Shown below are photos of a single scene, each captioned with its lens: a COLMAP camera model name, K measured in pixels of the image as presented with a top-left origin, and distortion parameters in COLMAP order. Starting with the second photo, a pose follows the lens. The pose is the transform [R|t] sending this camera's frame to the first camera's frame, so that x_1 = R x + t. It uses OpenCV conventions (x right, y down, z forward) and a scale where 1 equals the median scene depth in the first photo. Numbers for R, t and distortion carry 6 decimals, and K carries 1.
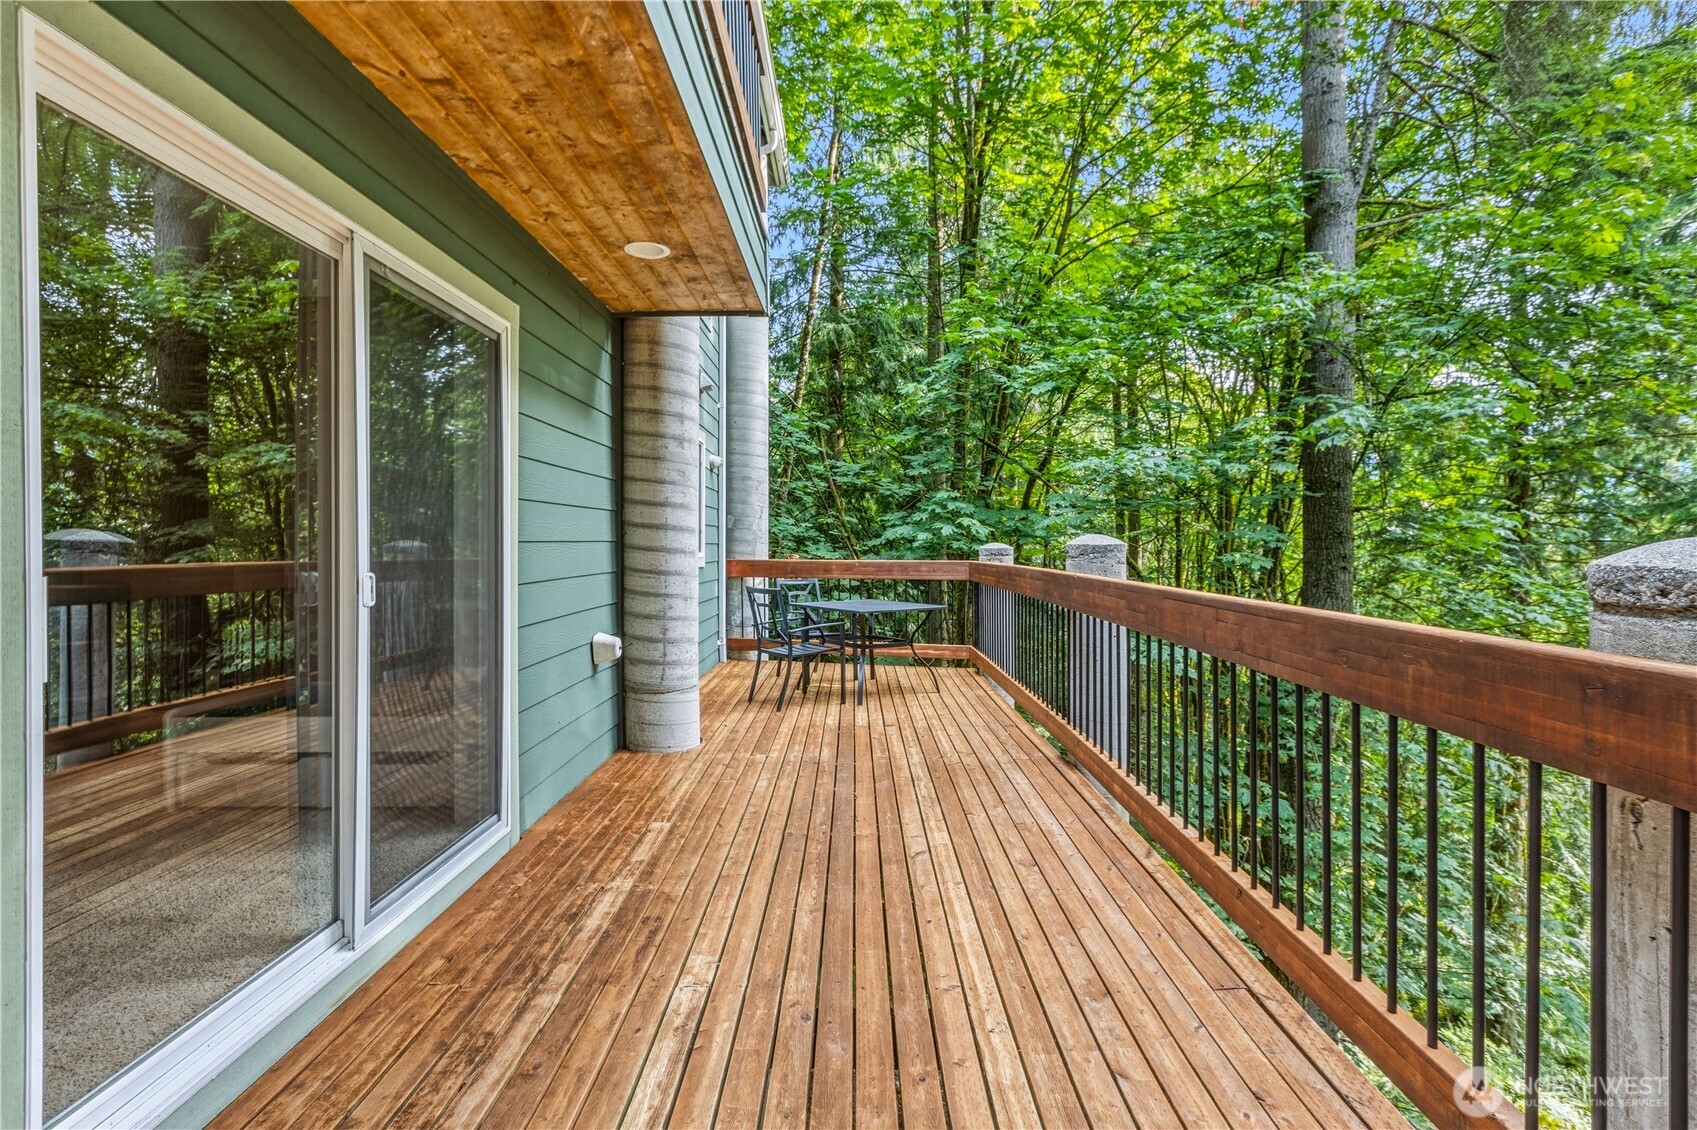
lens RADIAL K [[772.9, 0, 850.4], [0, 772.9, 550.3], [0, 0, 1]] dist [-0.004169, -0.000707]
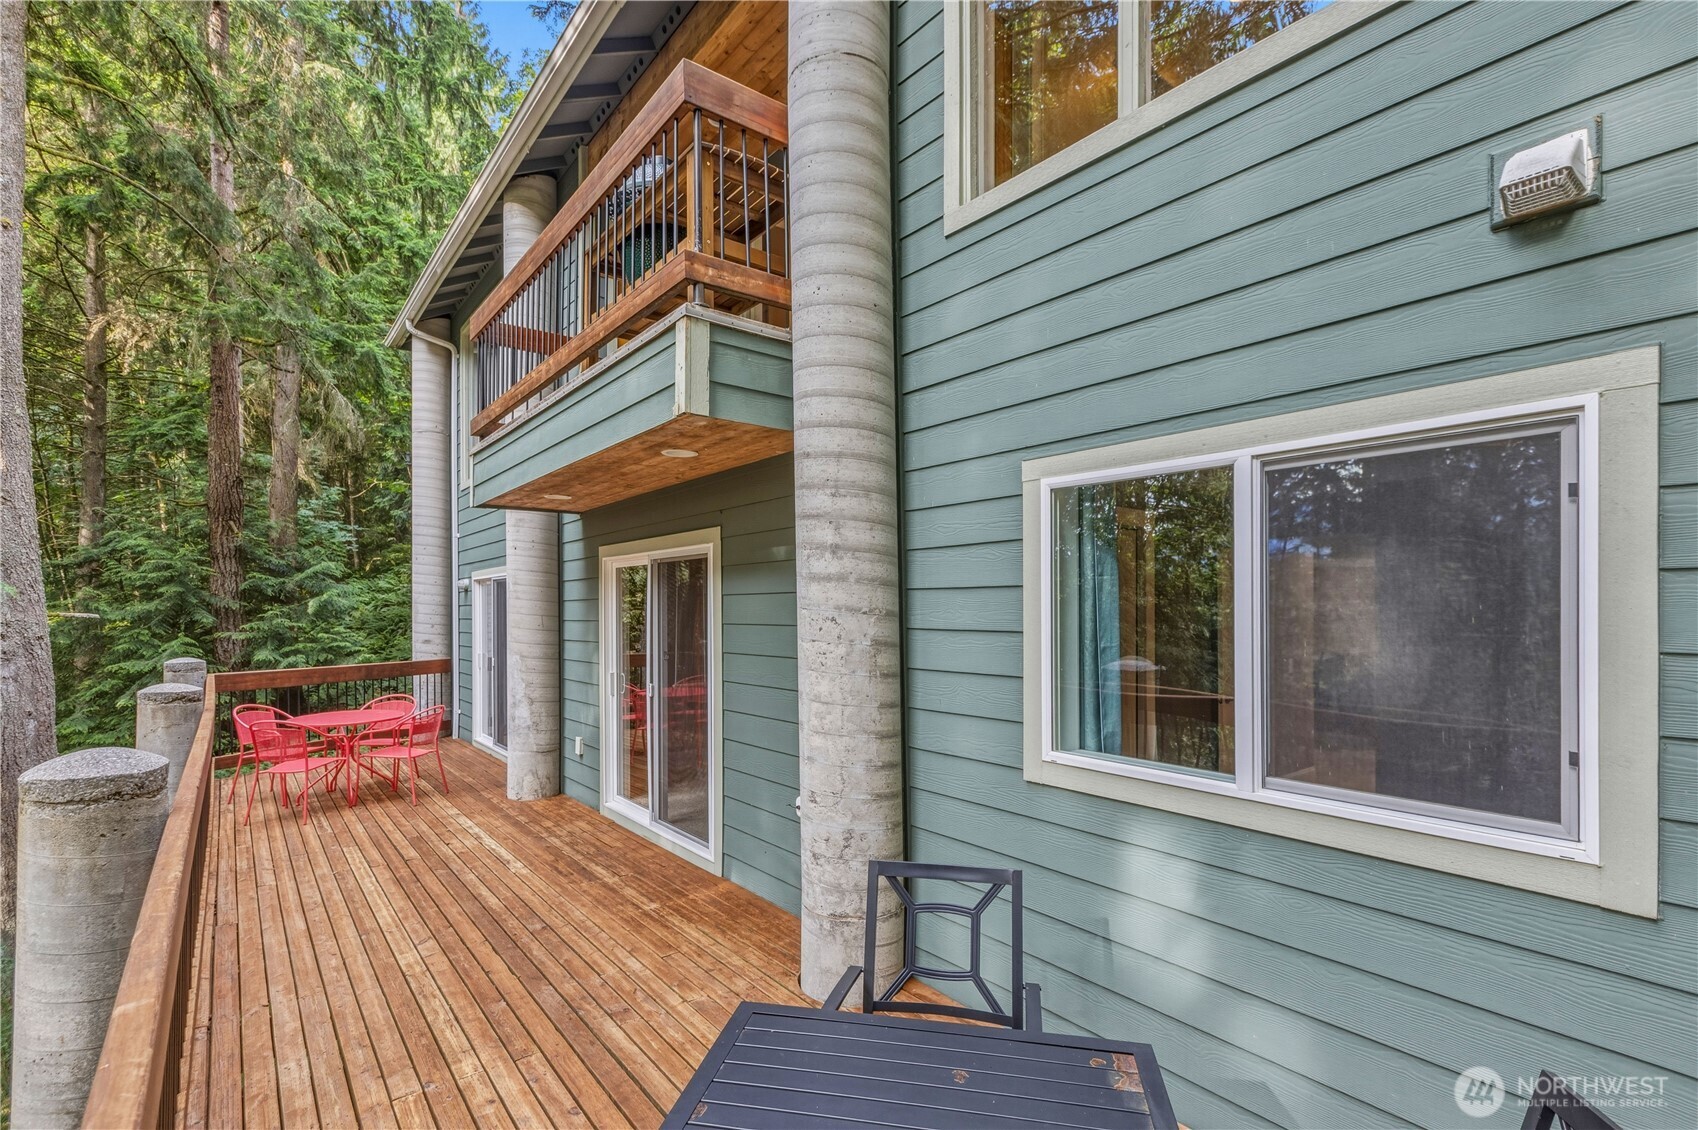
lens RADIAL K [[773.3, 0, 854.3], [0, 773.3, 613.6], [0, 0, 1]] dist [-0.004169, -0.000707]
pose [[-0.771503, -0.006618, -0.636191, 0.435612], [-0.013030, 0.999901, 0.005401, -0.203298], [0.636092, 0.012457, -0.771512, 2.974109]]
